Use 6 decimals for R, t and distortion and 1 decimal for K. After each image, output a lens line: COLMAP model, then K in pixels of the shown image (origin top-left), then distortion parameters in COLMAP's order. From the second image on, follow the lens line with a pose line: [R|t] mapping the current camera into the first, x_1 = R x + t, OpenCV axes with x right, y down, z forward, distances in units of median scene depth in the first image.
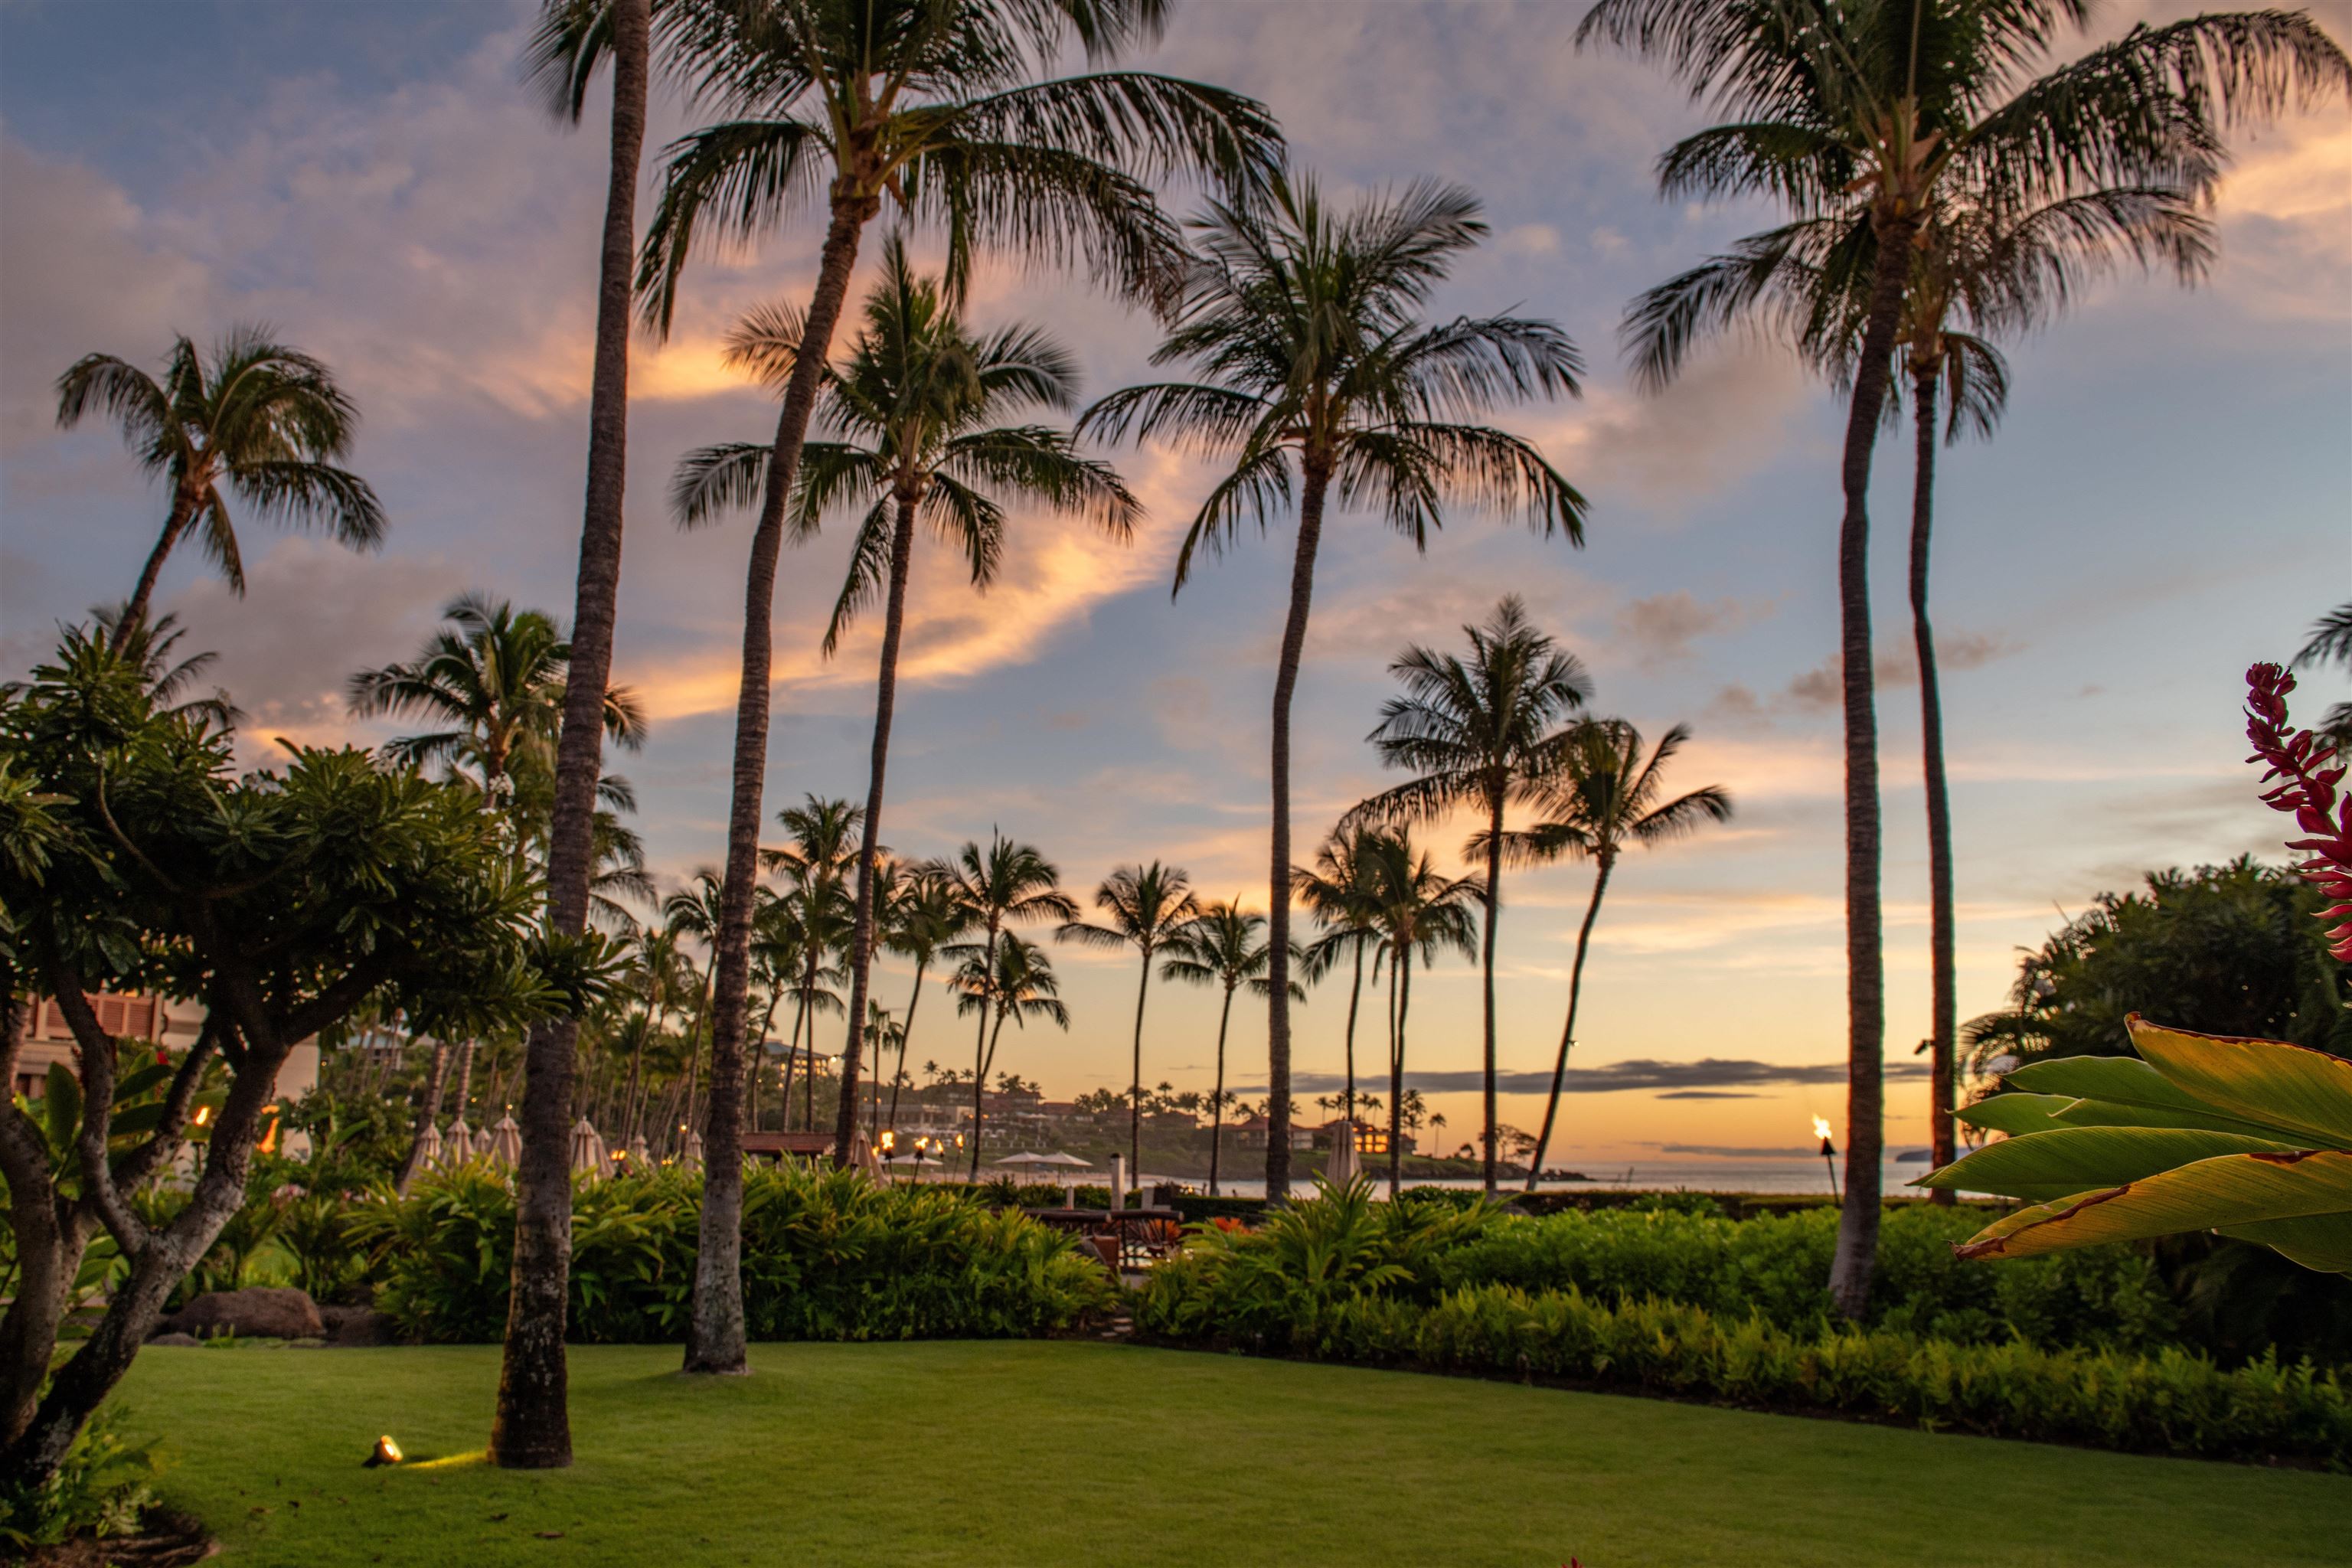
lens RADIAL K [[1736.5, 0, 1095.1], [0, 1736.5, 850.5], [0, 0, 1]] dist [-0.043129, -0.003823]
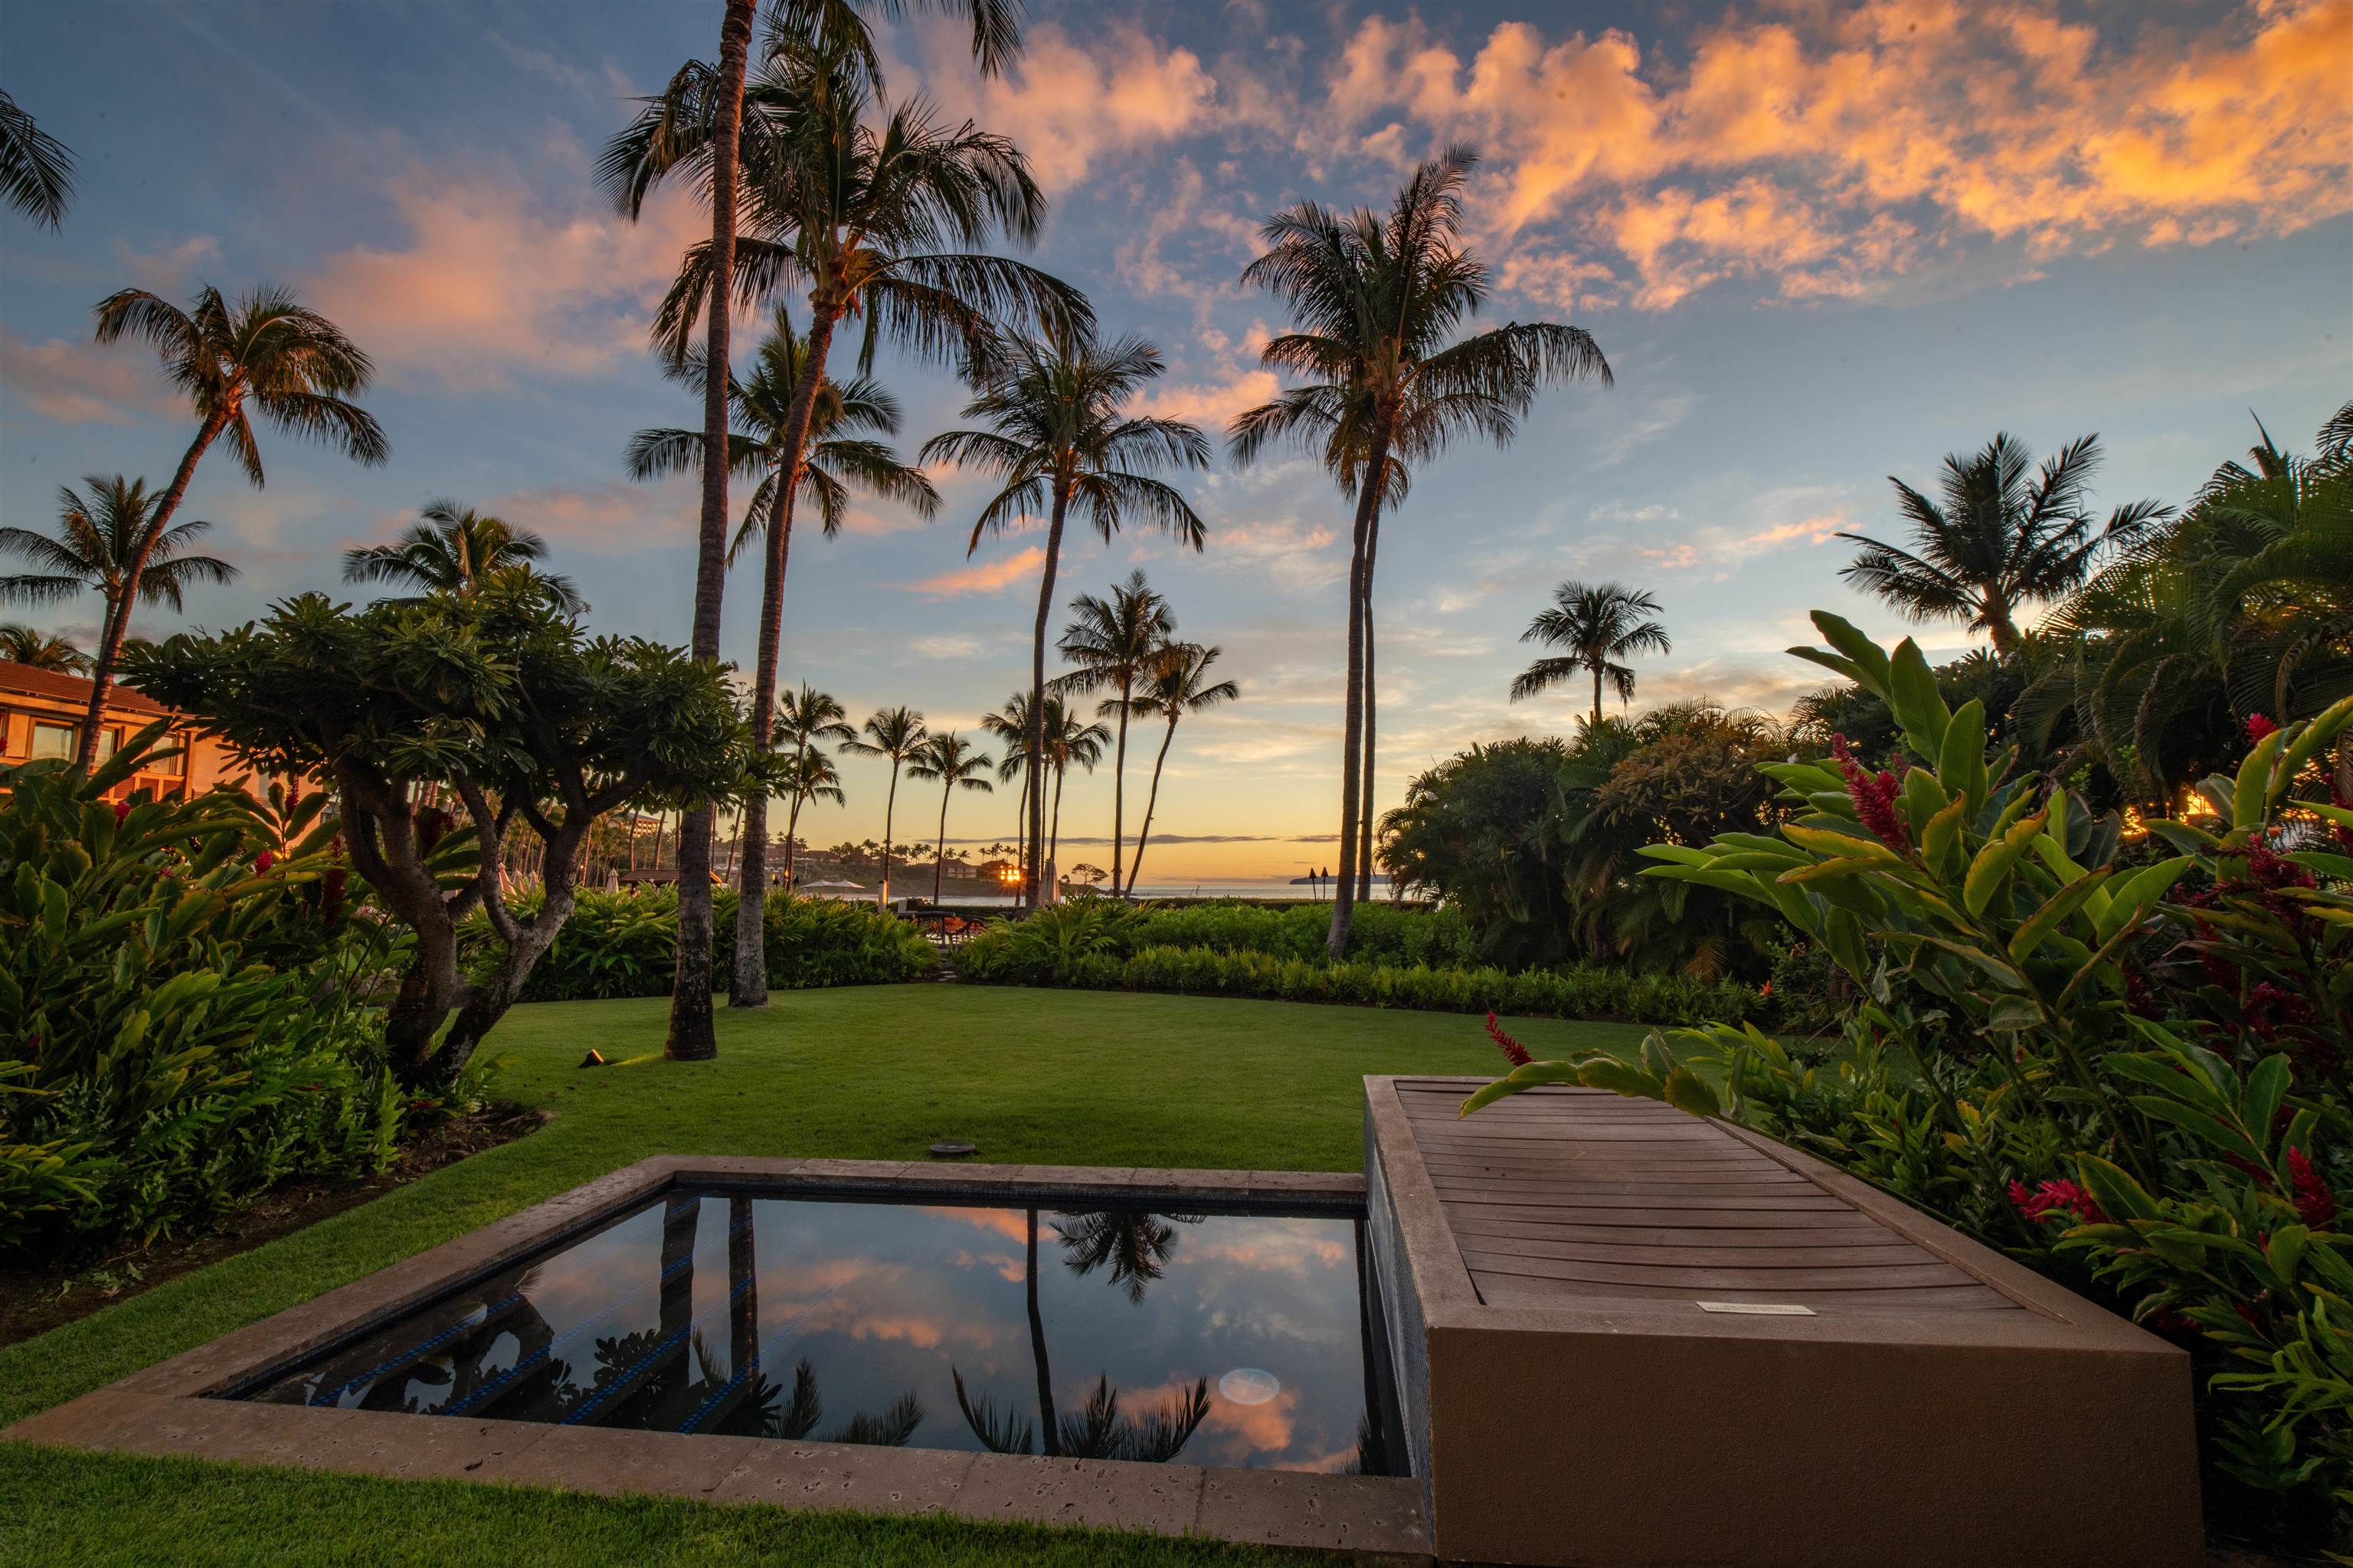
lens RADIAL K [[1014.3, 0, 1187.4], [0, 1014.3, 782.4], [0, 0, 1]] dist [-0.003838, -0.000428]
pose [[0.946267, 0.022562, 0.322598, -0.067038], [-0.047258, 0.996502, 0.068928, -0.004057], [-0.319914, -0.080470, 0.944023, -0.032752]]
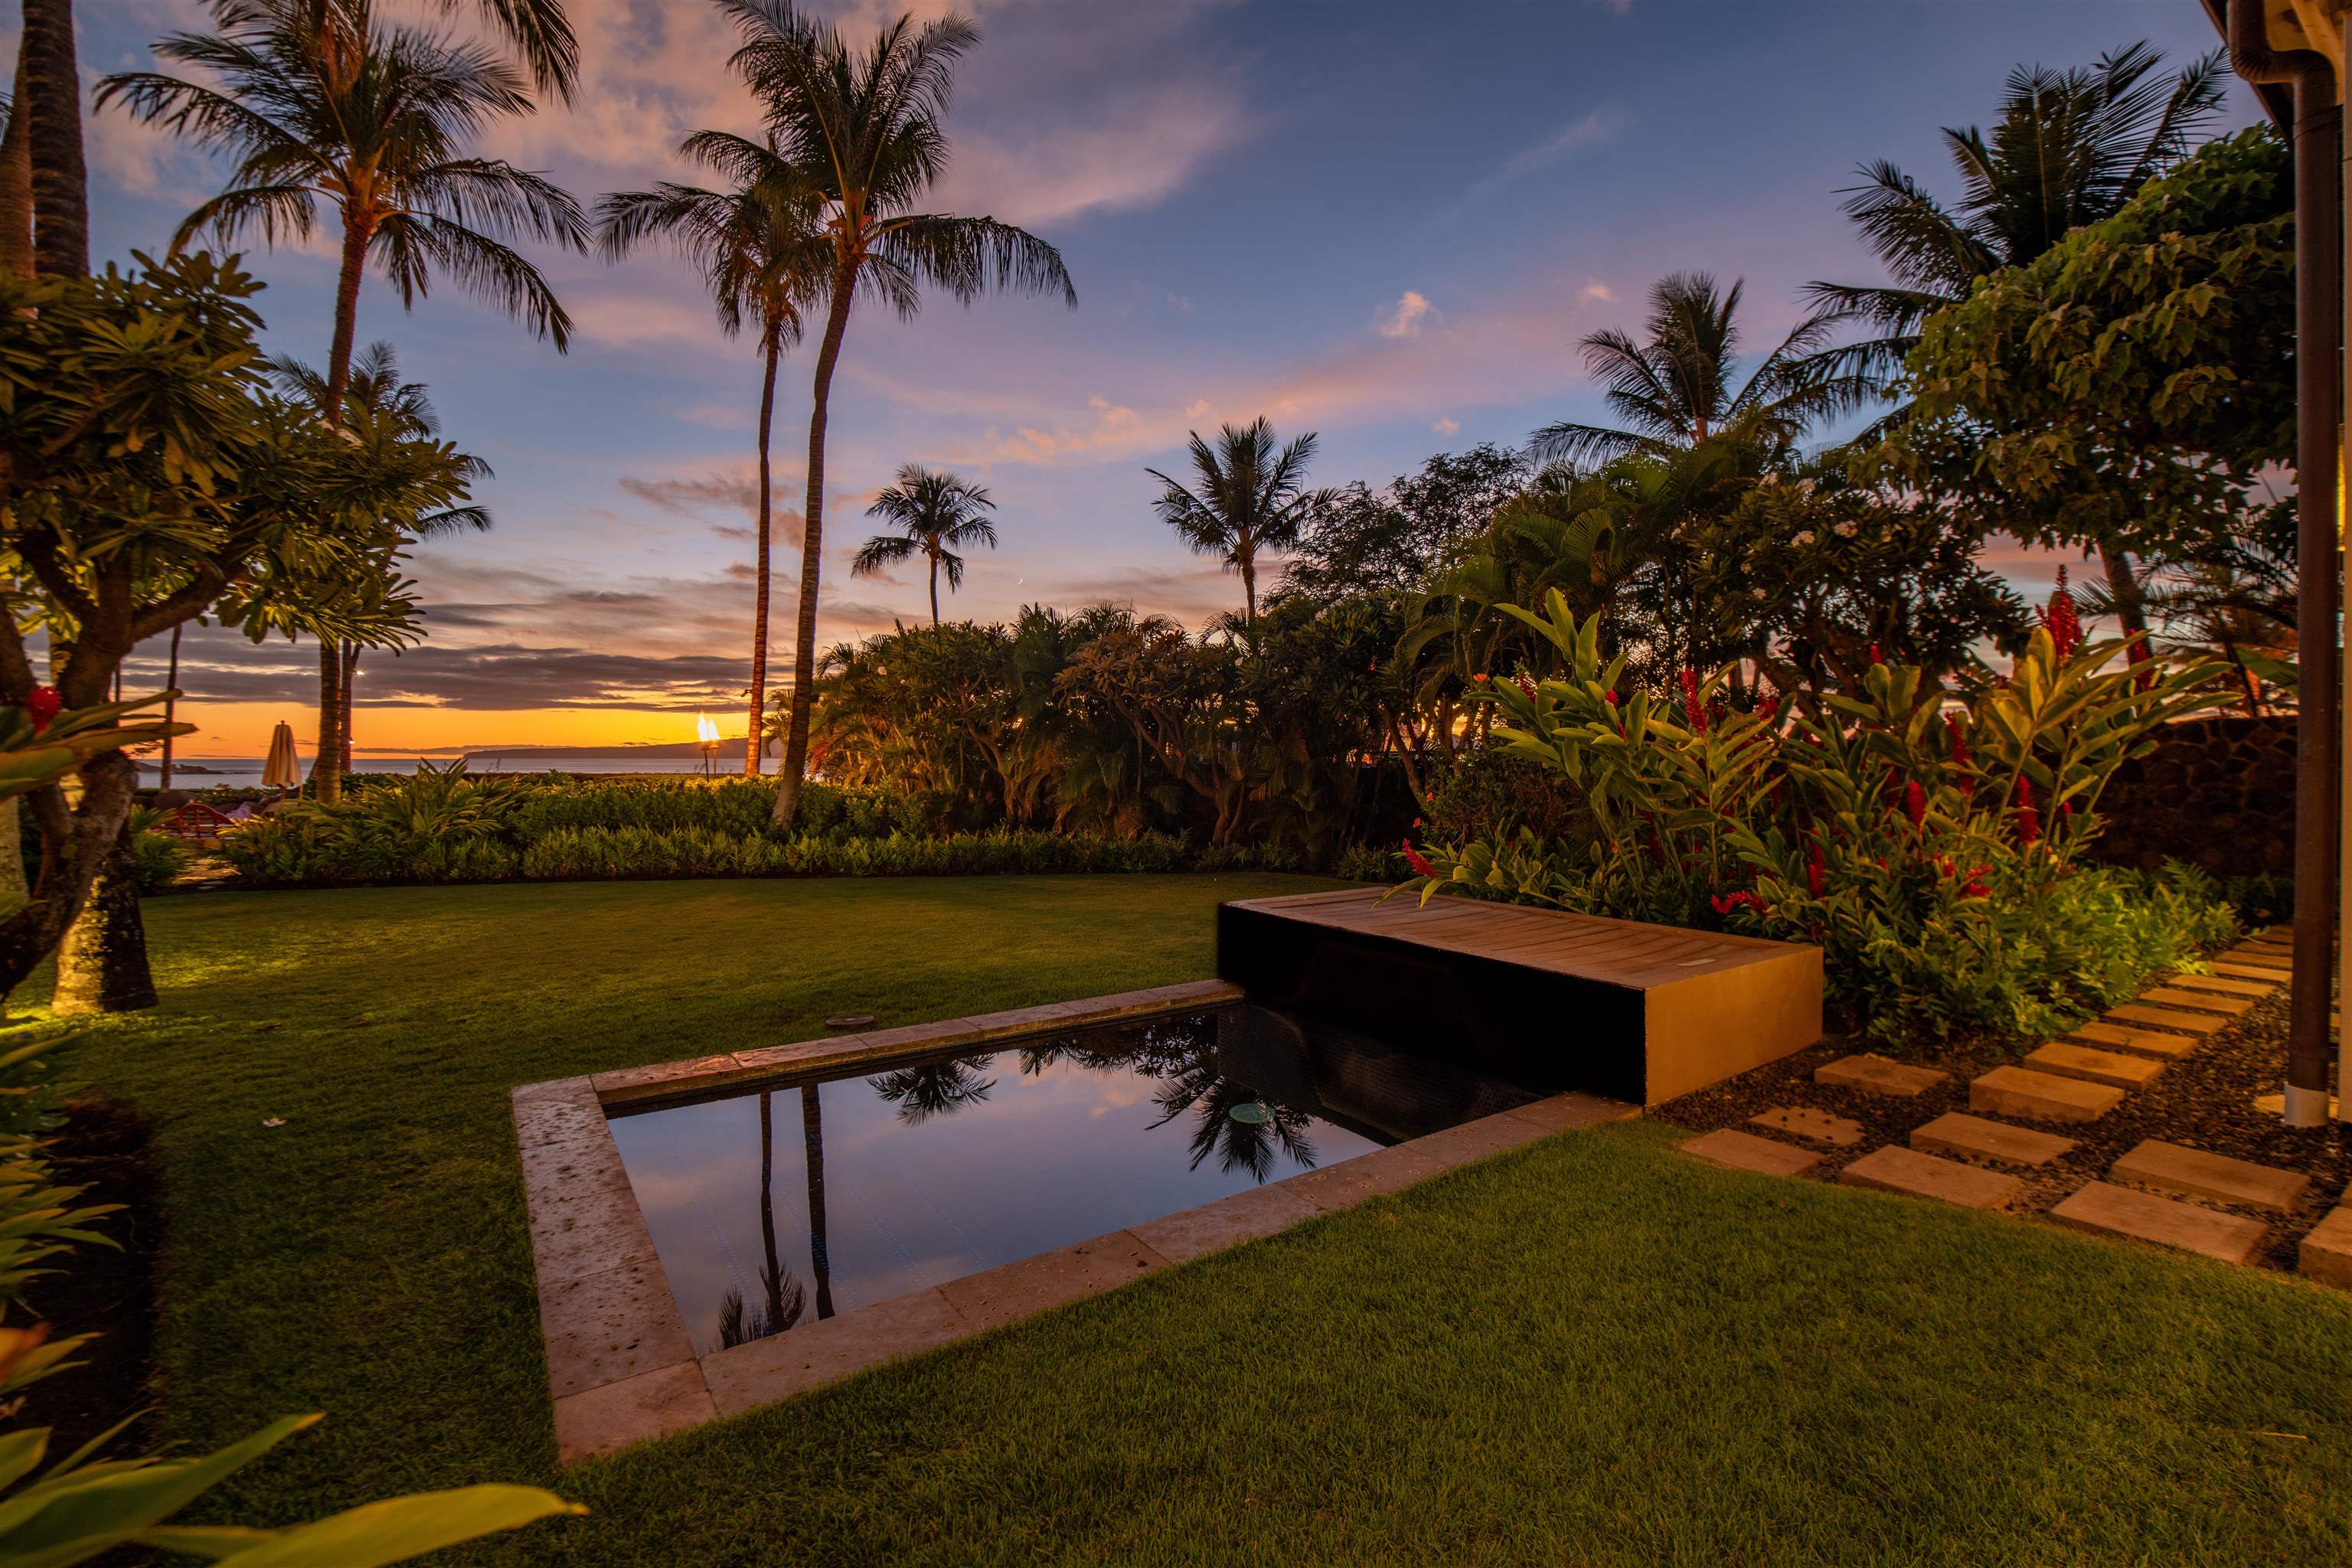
lens RADIAL K [[1029.5, 0, 1169.5], [0, 1029.5, 765.5], [0, 0, 1]] dist [0.000380, 0.000183]
pose [[0.517559, -0.012610, 0.855555, -0.192080], [-0.147473, 0.983614, 0.103709, 0.006212], [-0.842843, -0.179847, 0.507219, 0.025921]]
